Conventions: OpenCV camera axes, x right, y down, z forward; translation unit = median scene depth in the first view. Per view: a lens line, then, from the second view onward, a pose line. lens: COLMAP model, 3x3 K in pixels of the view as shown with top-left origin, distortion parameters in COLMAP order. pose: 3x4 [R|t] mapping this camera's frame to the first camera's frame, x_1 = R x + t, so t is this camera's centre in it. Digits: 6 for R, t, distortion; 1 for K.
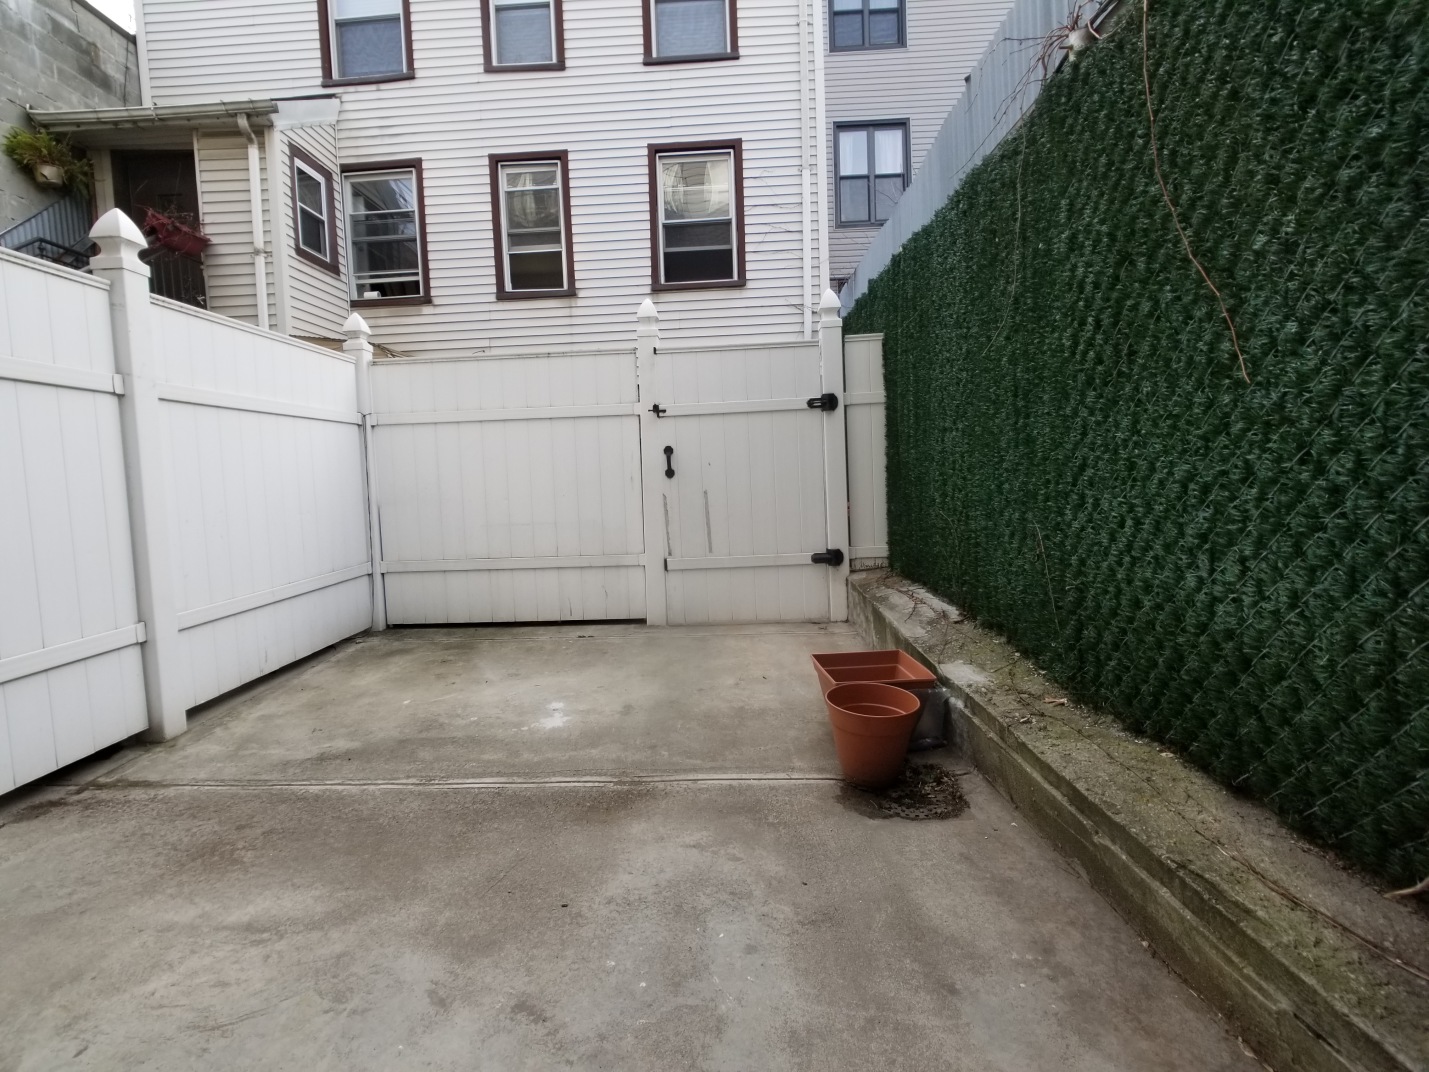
lens RADIAL K [[722.3, 0, 713.6], [0, 722.3, 532.2], [0, 0, 1]] dist [-0.017485, 0.001038]
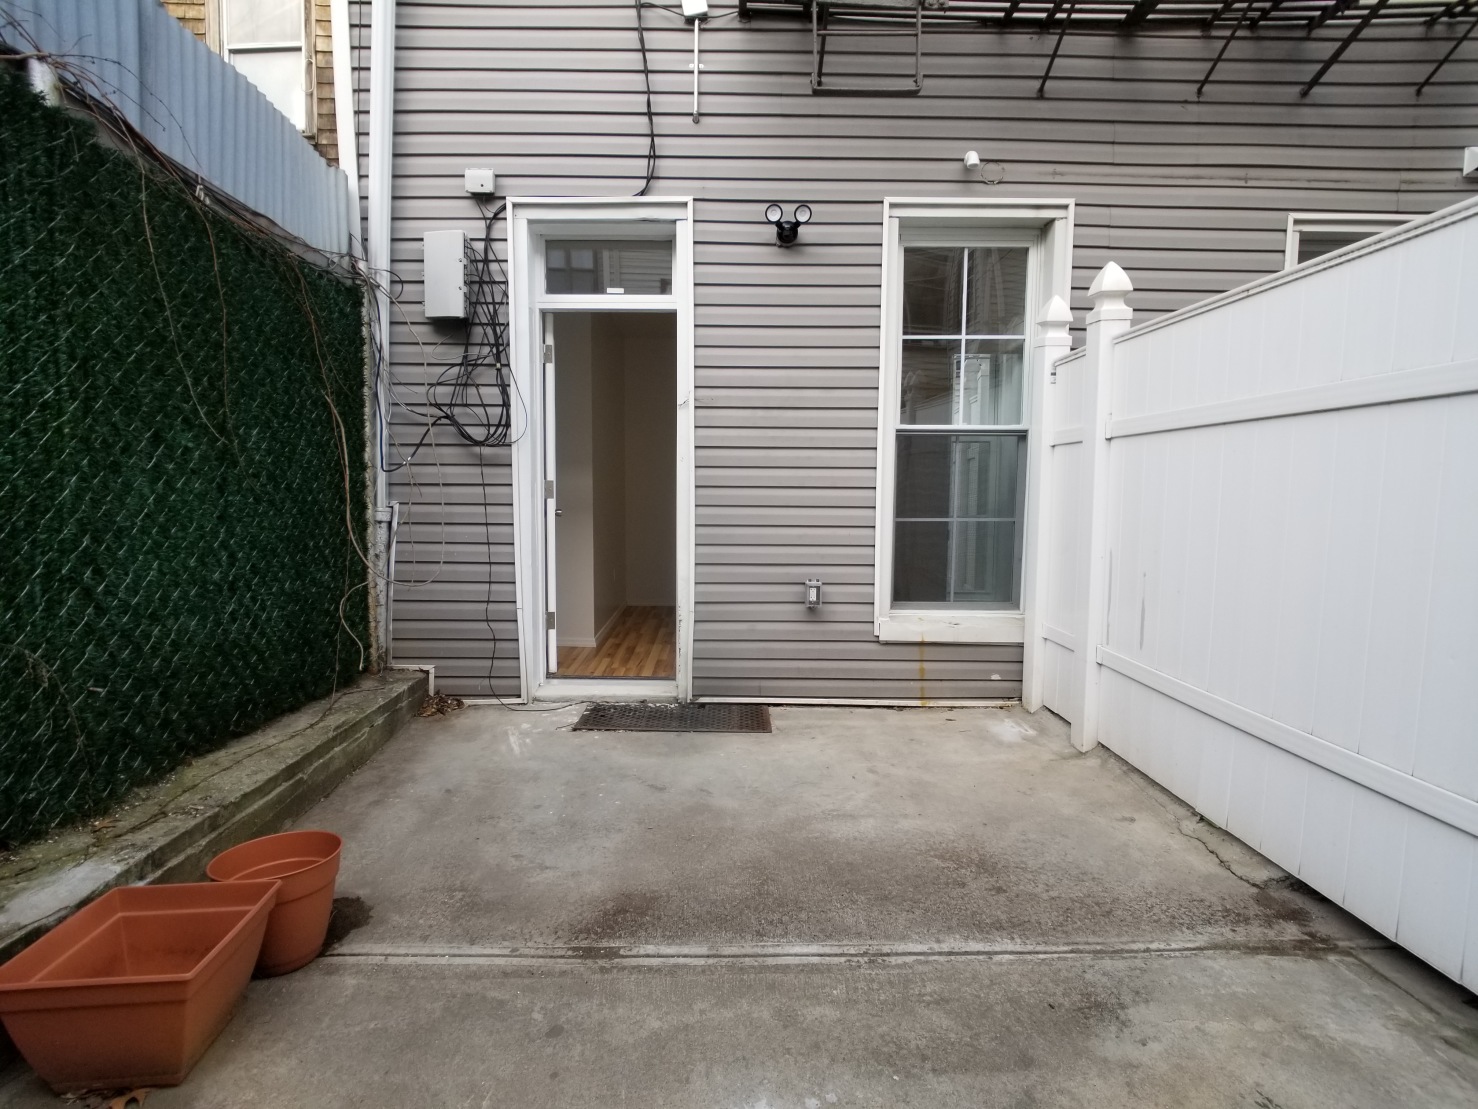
lens RADIAL K [[747.1, 0, 738.1], [0, 747.1, 550.6], [0, 0, 1]] dist [-0.017485, 0.001038]
pose [[-0.998995, 0.033418, -0.029856, -0.262745], [0.028119, 0.986222, 0.163020, -0.206155], [0.034892, 0.162017, -0.986171, 1.764125]]
